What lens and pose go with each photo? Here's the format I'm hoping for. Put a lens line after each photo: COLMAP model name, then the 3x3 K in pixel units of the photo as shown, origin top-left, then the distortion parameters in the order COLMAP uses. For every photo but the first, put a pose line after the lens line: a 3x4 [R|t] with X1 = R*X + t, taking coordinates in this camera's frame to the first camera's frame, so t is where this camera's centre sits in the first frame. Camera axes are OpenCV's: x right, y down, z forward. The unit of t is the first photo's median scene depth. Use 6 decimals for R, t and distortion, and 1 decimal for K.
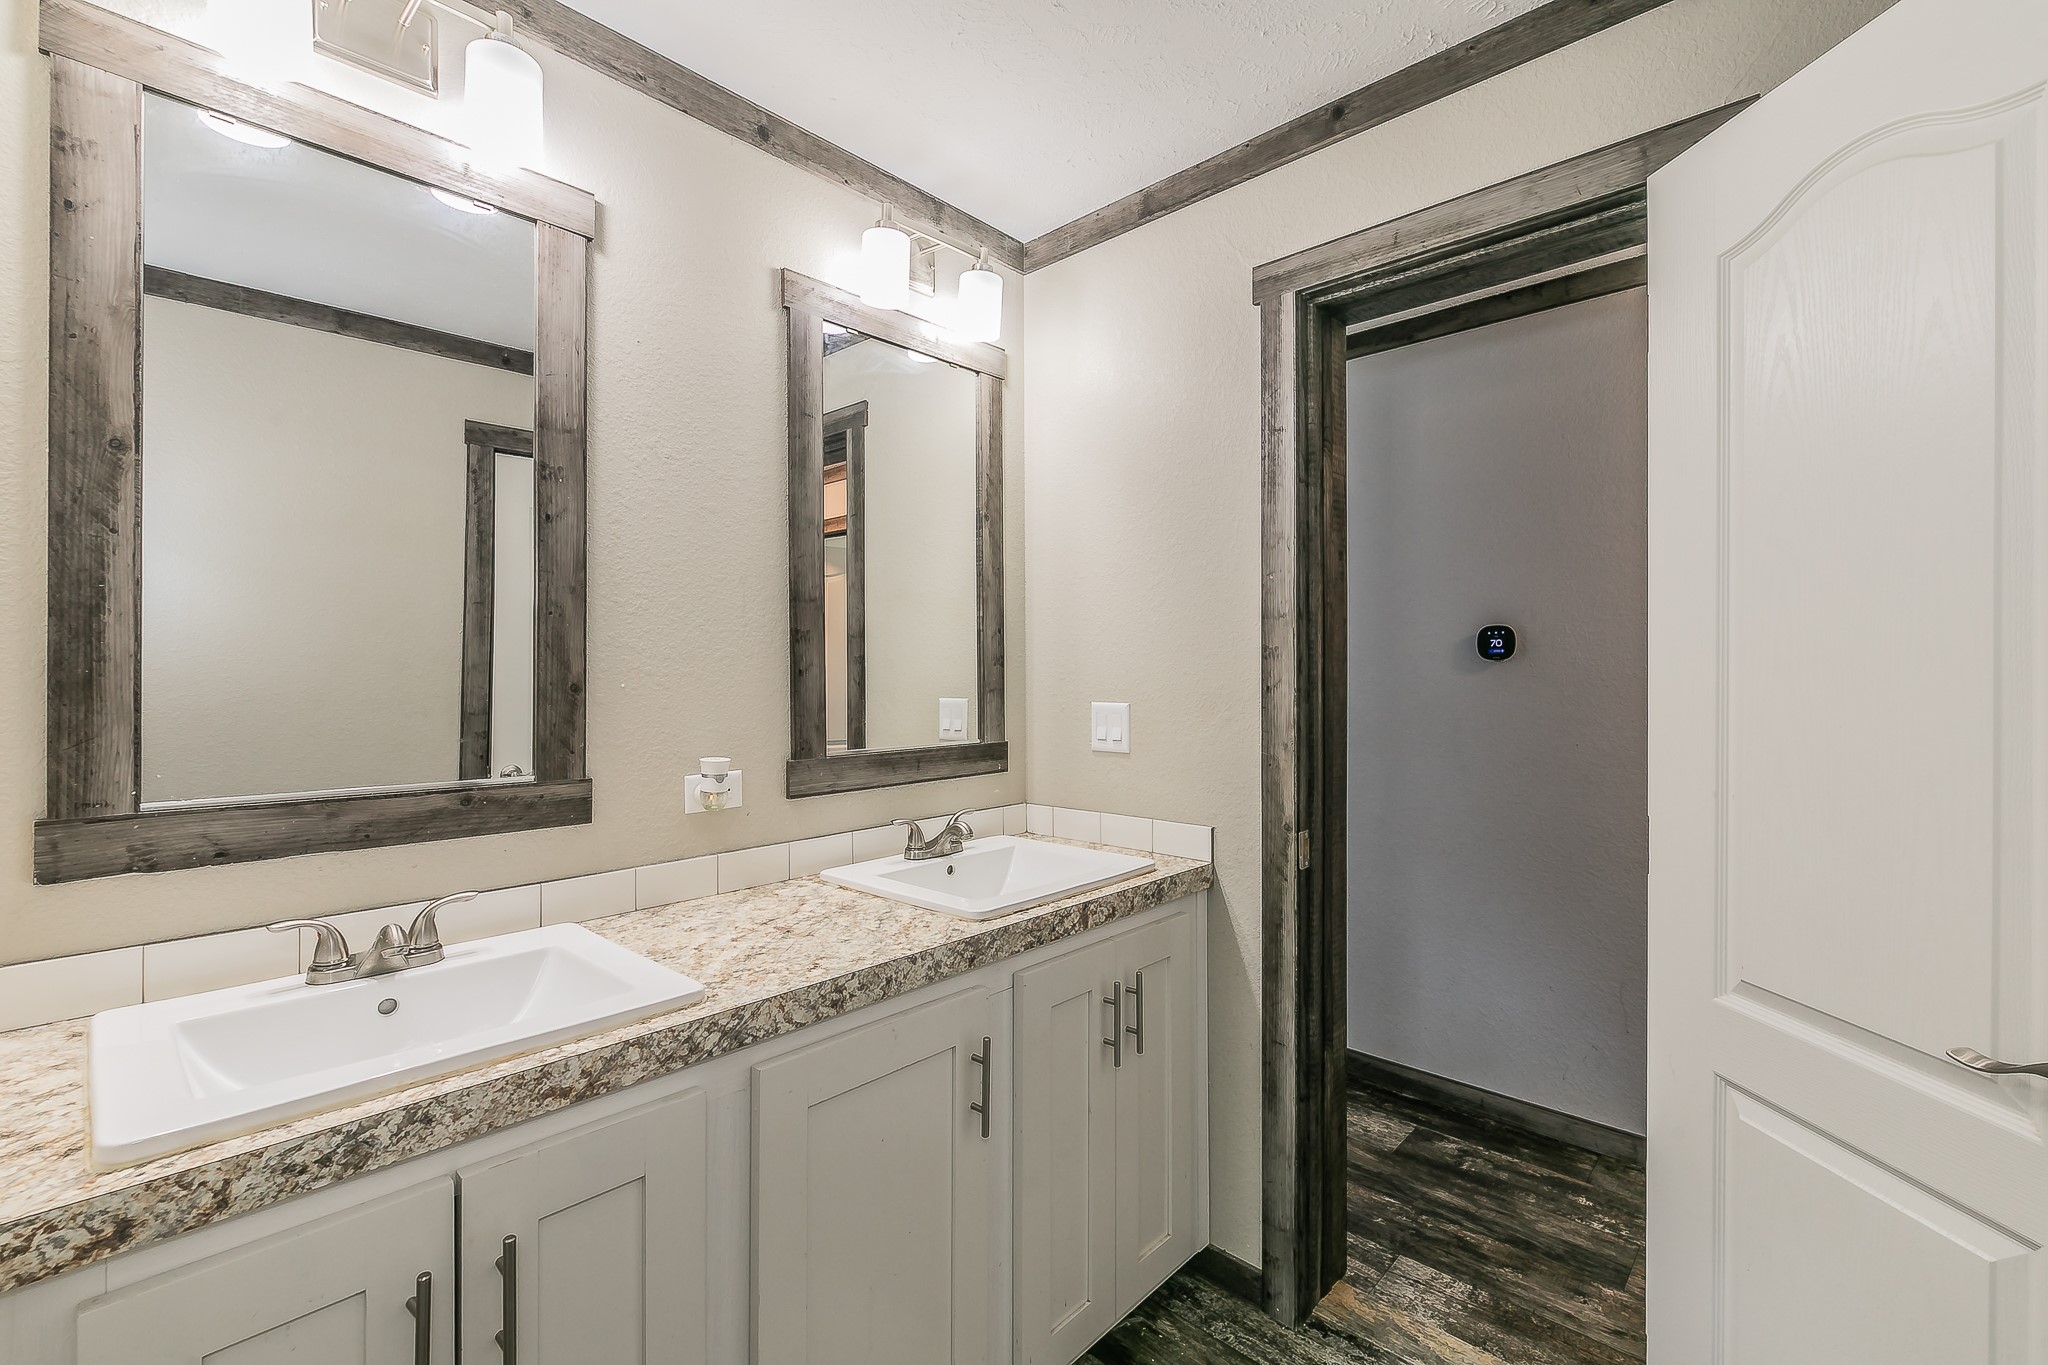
lens RADIAL K [[890.5, 0, 1018.0], [0, 890.5, 674.1], [0, 0, 1]] dist [-0.001536, -0.000331]
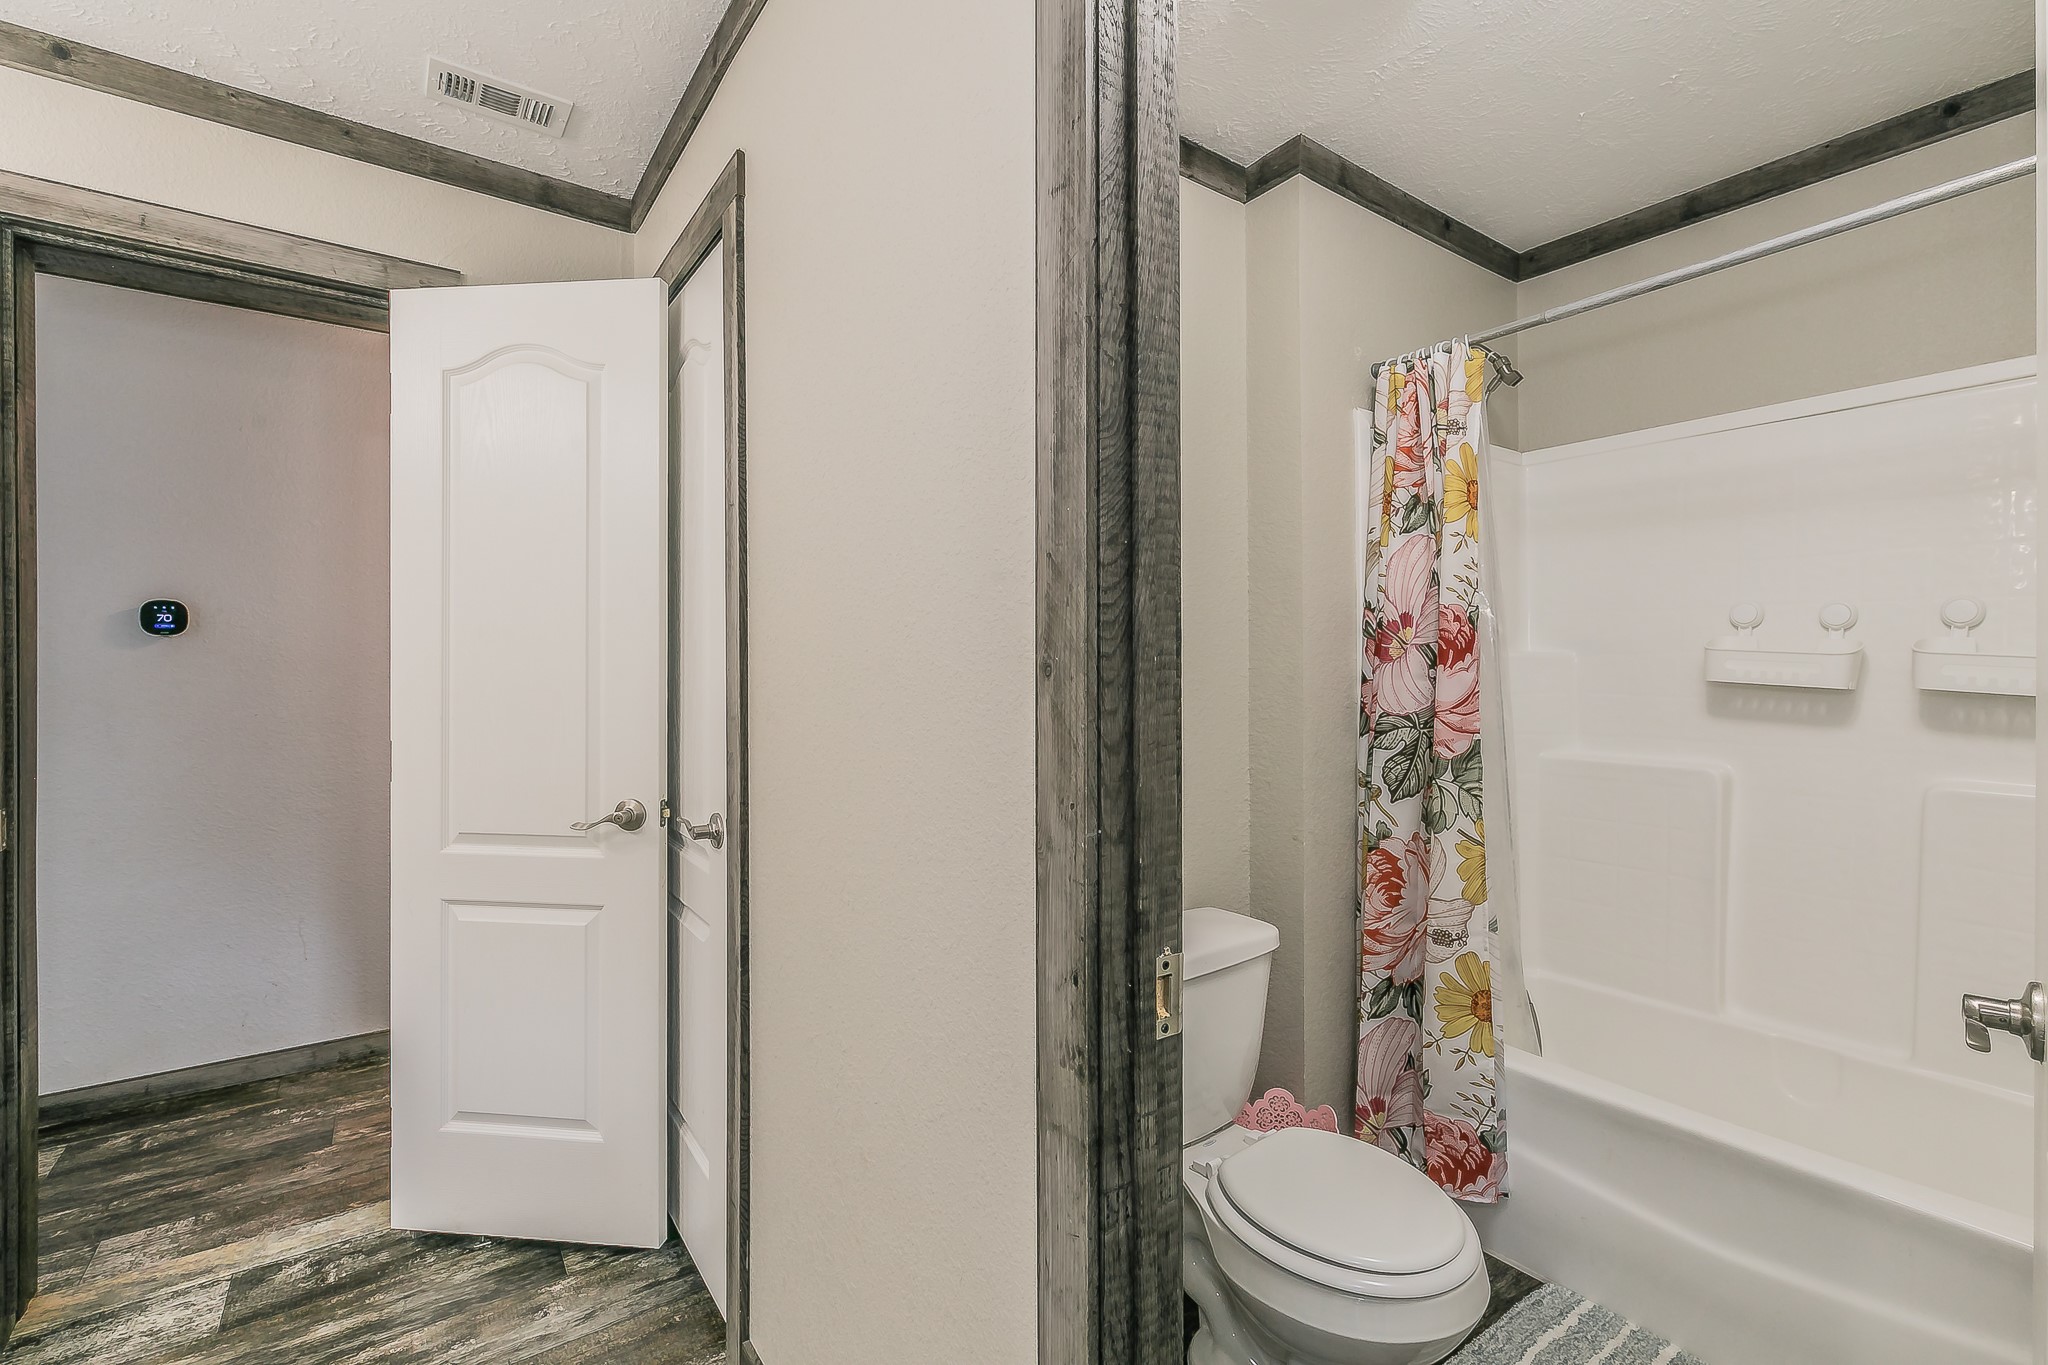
lens RADIAL K [[890.5, 0, 1022.3], [0, 890.5, 674.5], [0, 0, 1]] dist [-0.001536, -0.000331]
pose [[0.200045, -0.004116, 0.979778, -0.299603], [0.000180, 0.999991, 0.004164, 0.030204], [-0.979787, -0.000656, 0.200044, -0.167898]]
